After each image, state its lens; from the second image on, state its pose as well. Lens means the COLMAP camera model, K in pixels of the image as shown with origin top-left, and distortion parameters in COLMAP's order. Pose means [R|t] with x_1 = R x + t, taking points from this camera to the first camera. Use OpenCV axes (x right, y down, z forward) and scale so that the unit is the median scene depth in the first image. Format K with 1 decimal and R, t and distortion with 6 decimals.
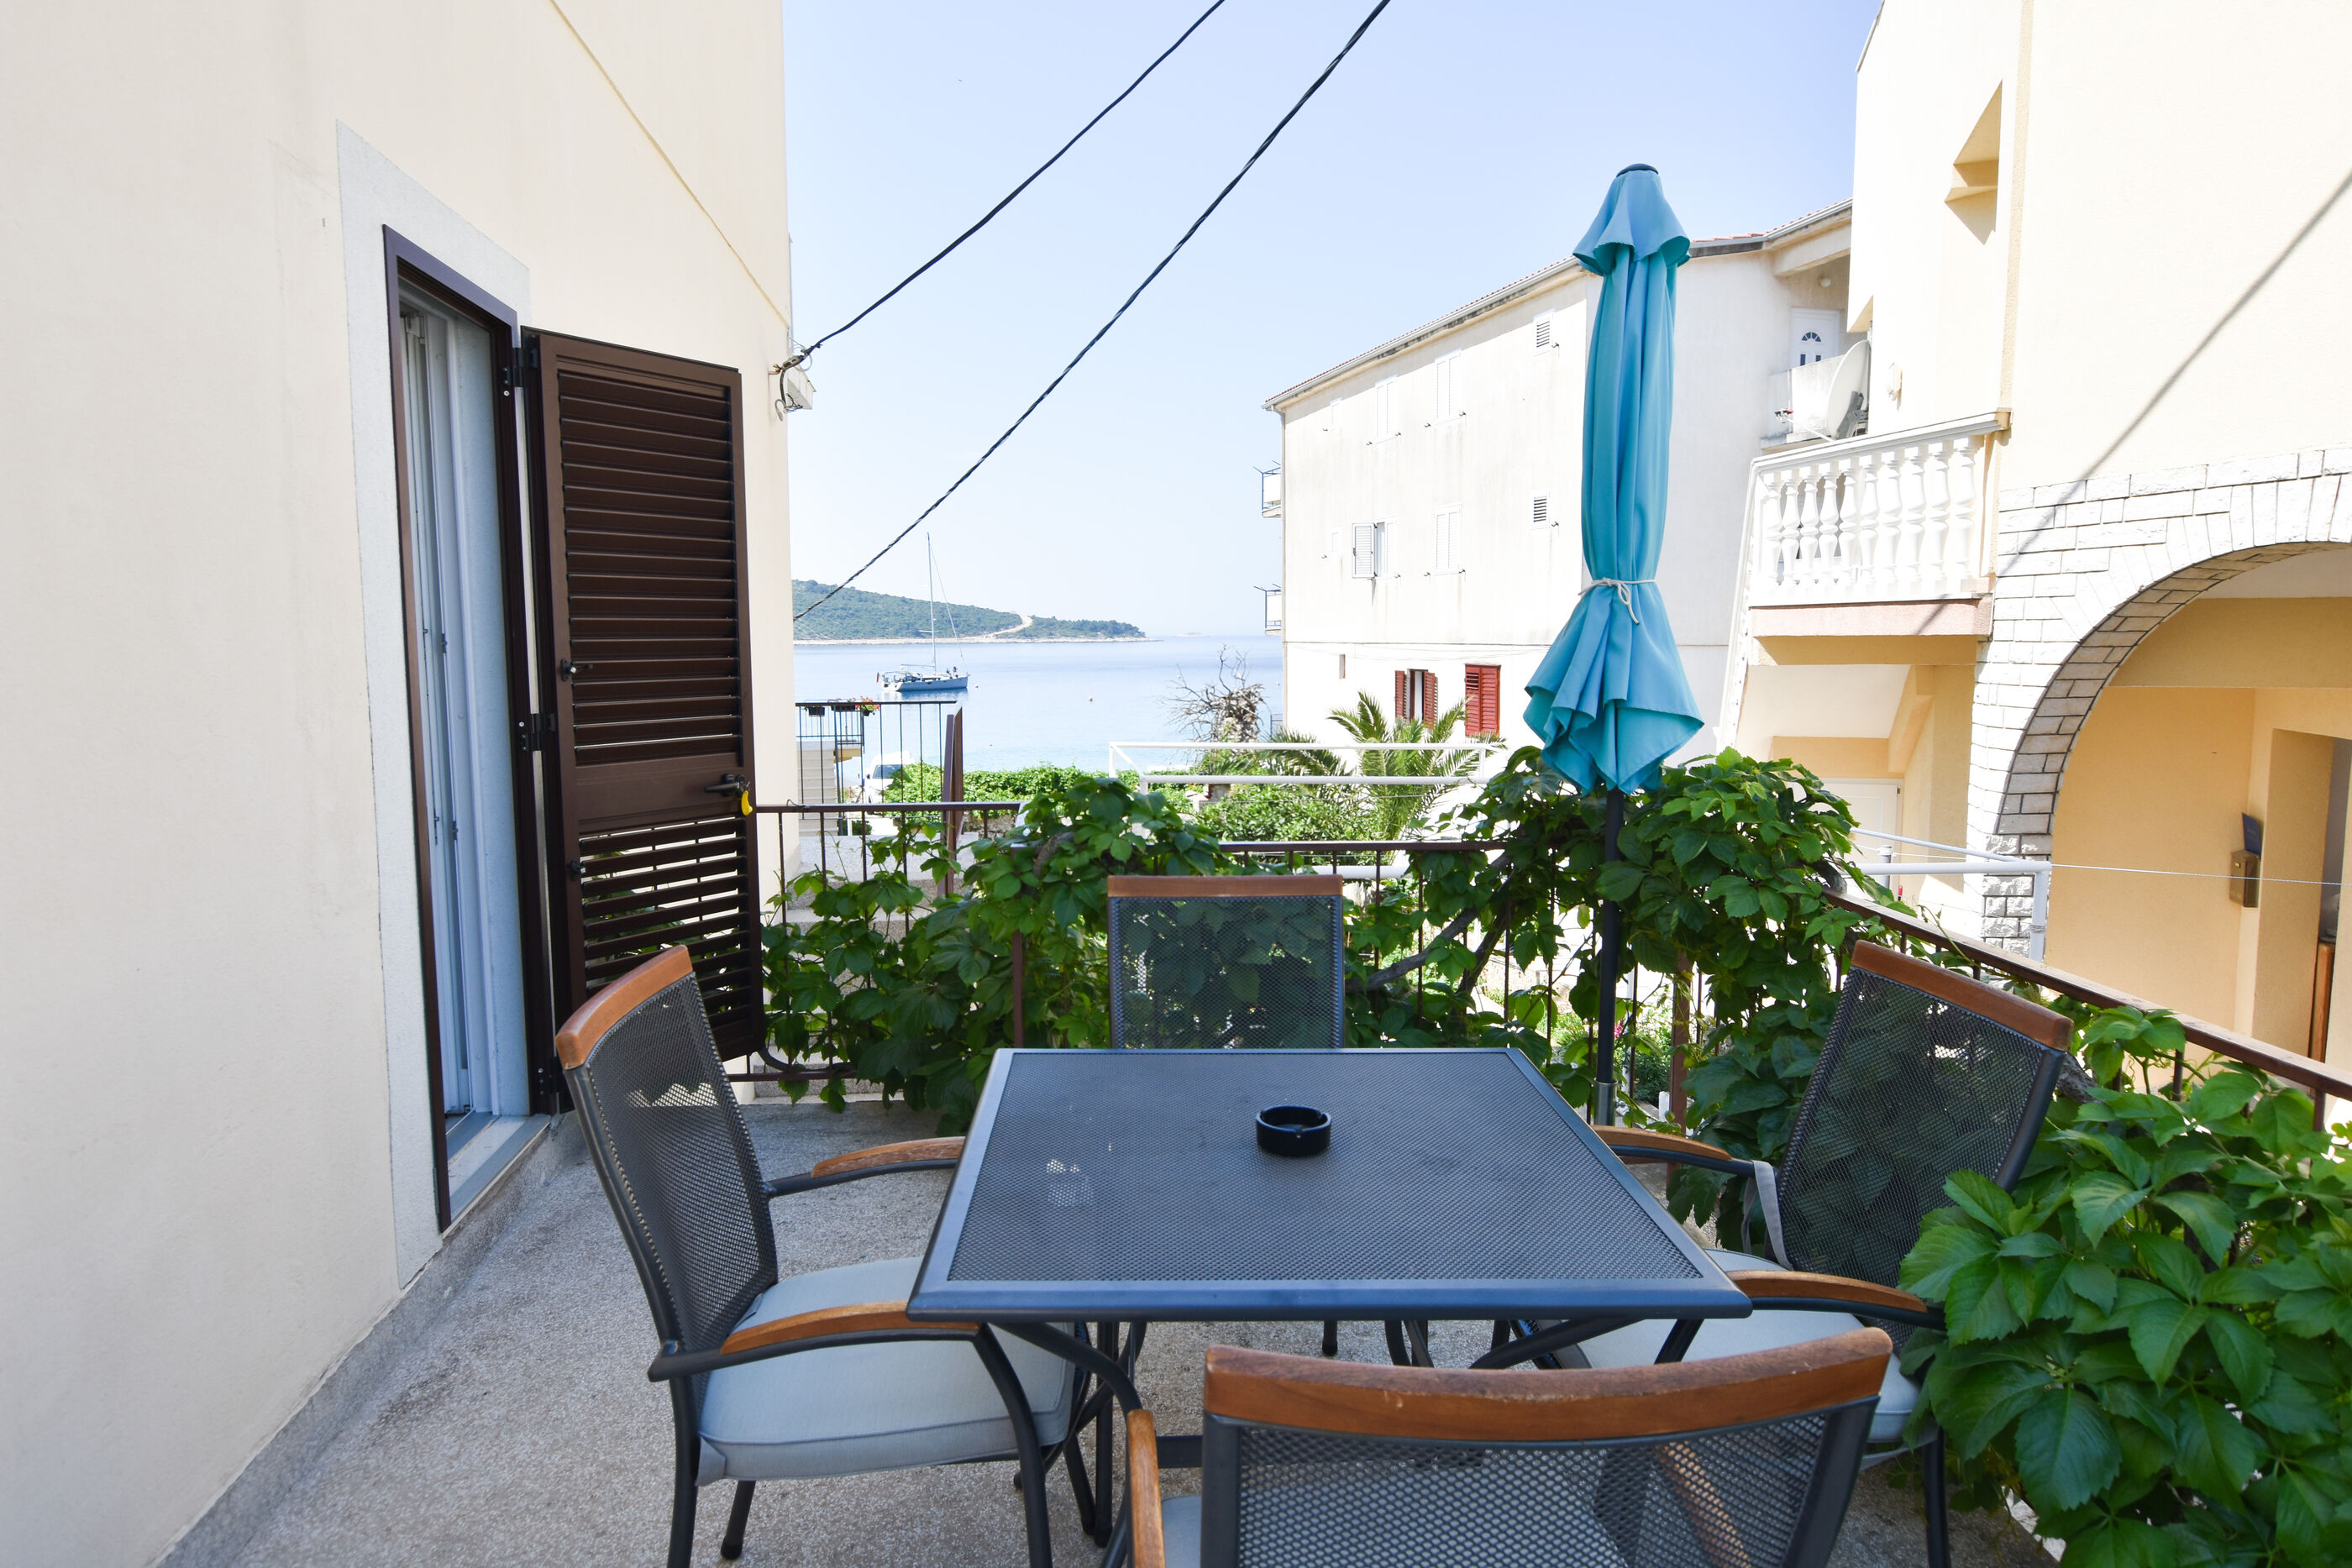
lens RADIAL K [[1414.3, 0, 1190.7], [0, 1414.3, 780.8], [0, 0, 1]] dist [-0.026935, -0.000671]
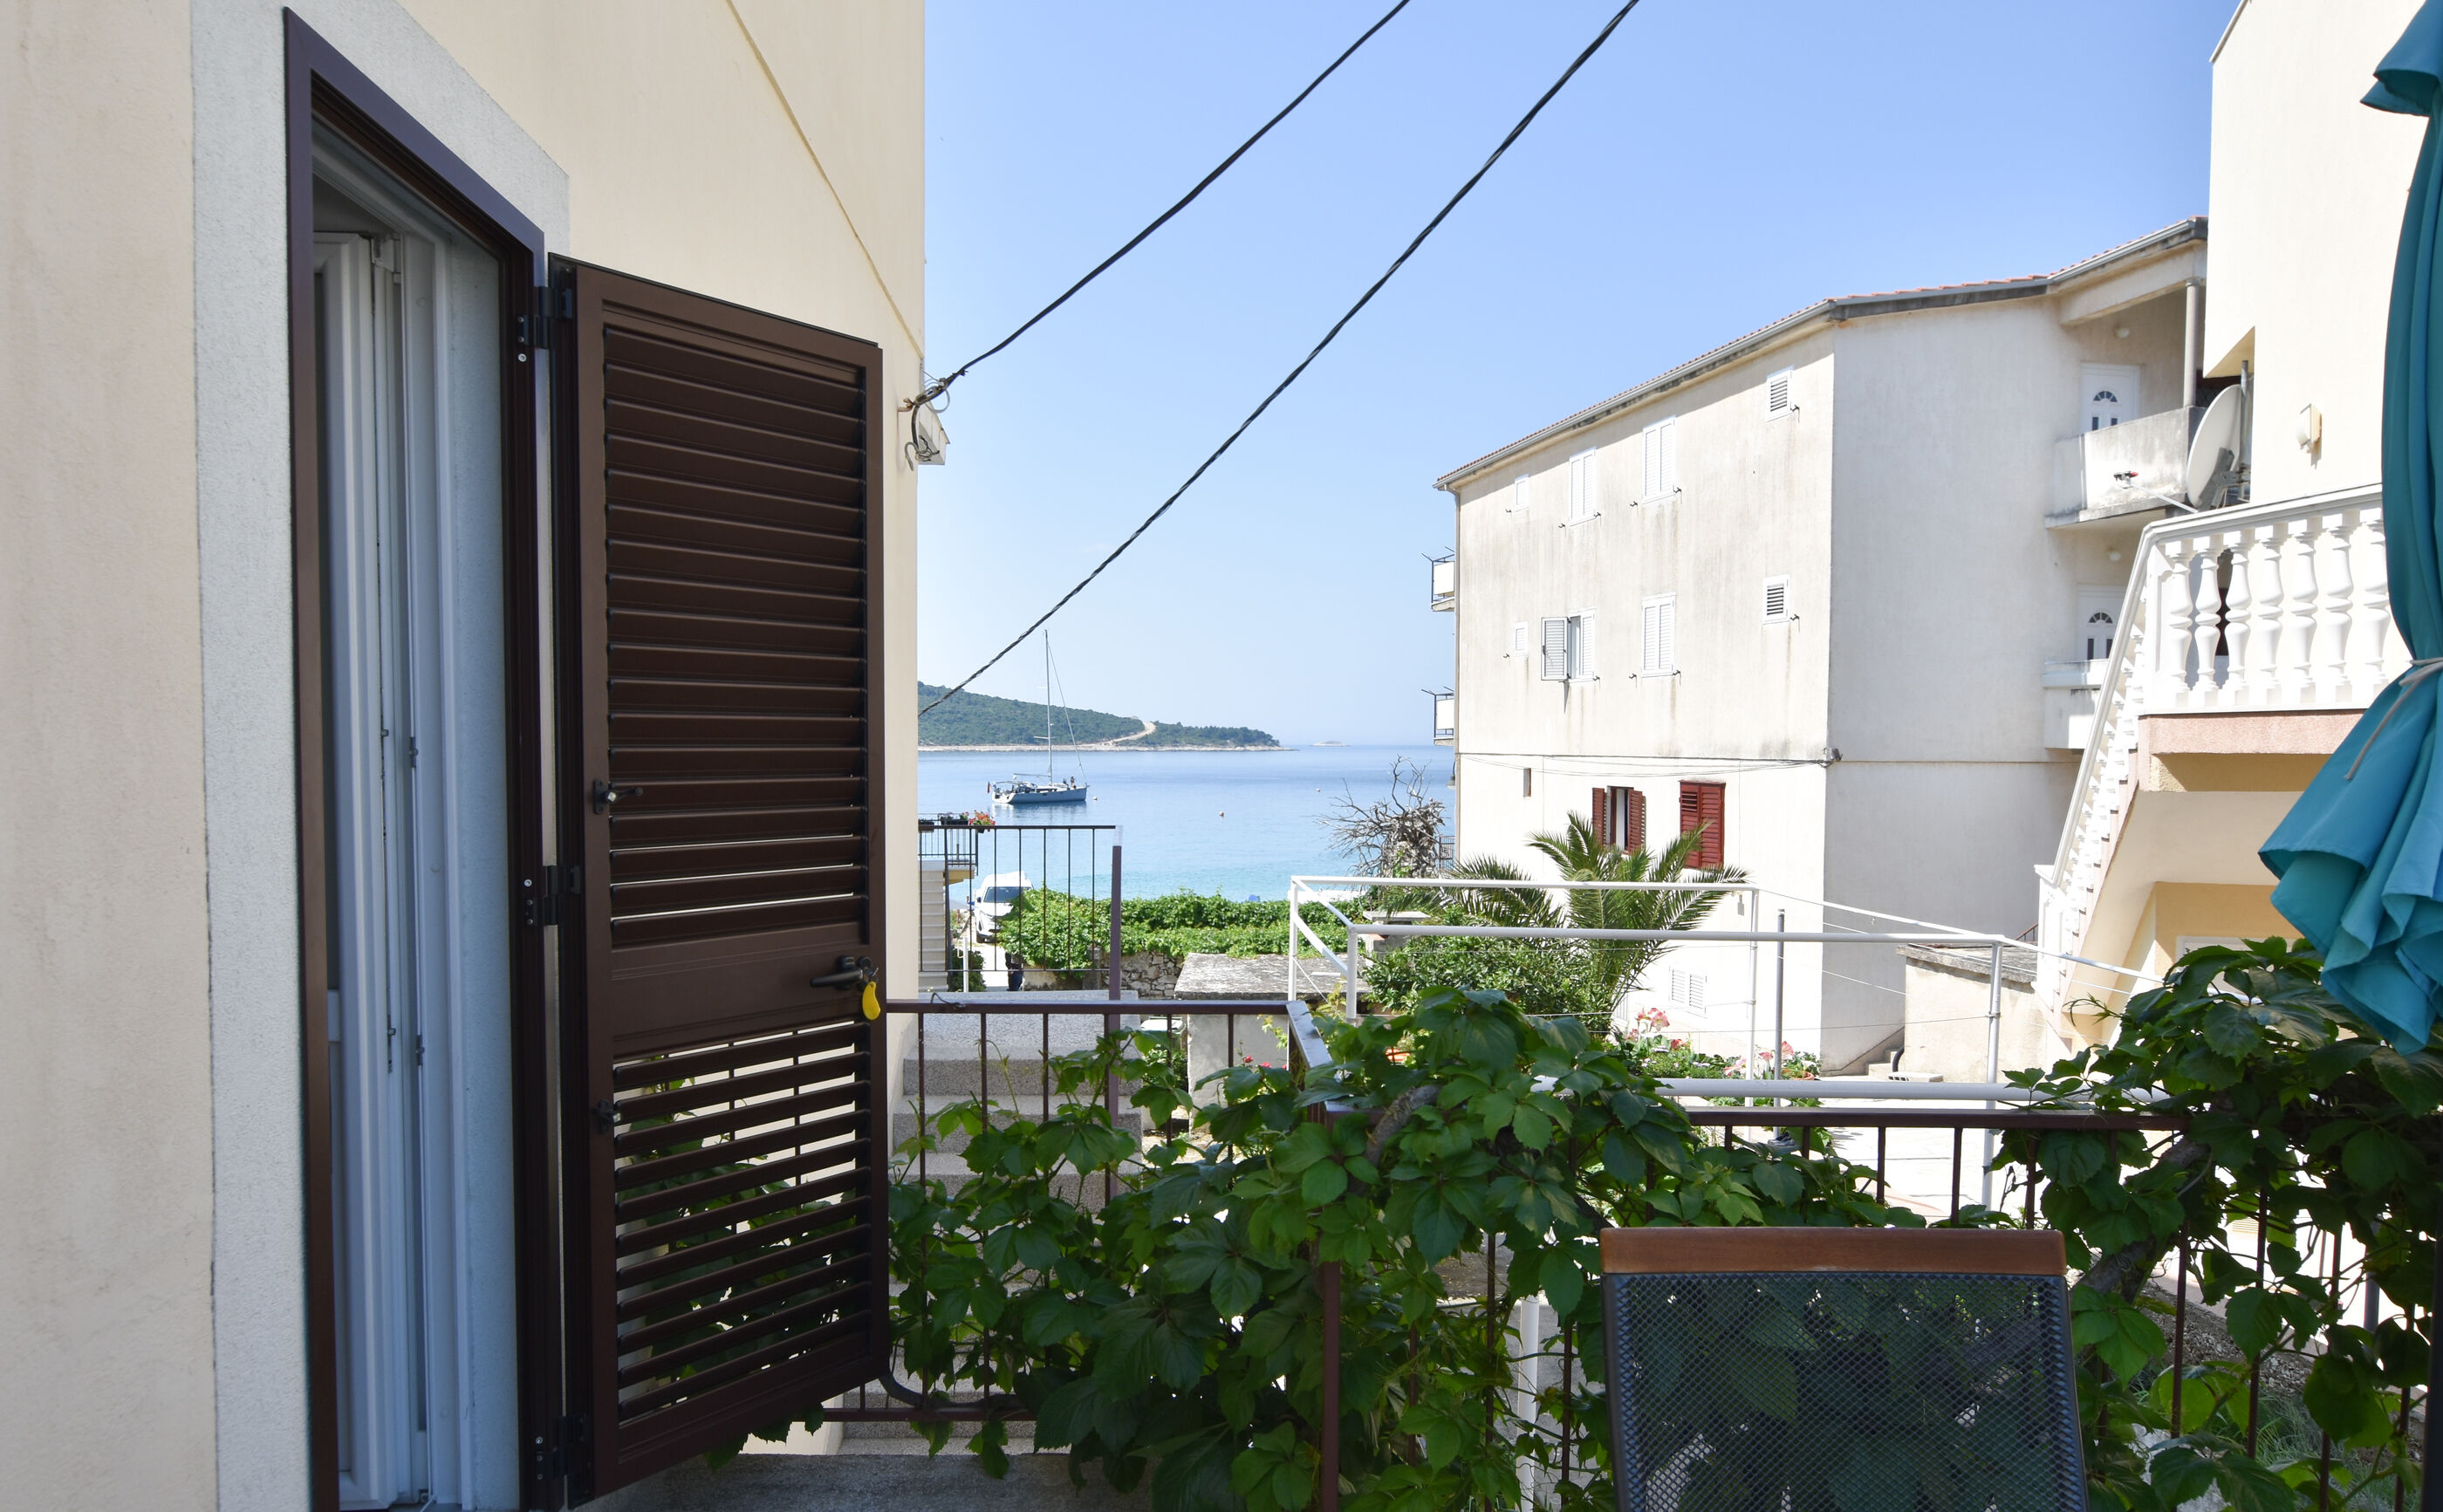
lens RADIAL K [[1568.7, 0, 1212.8], [0, 1568.7, 818.1], [0, 0, 1]] dist [-0.032036, 0.001610]
pose [[0.997216, 0.011286, -0.073704, -0.047987], [-0.015345, 0.998383, -0.054739, -0.014018], [0.072966, 0.055718, 0.995777, 0.130332]]
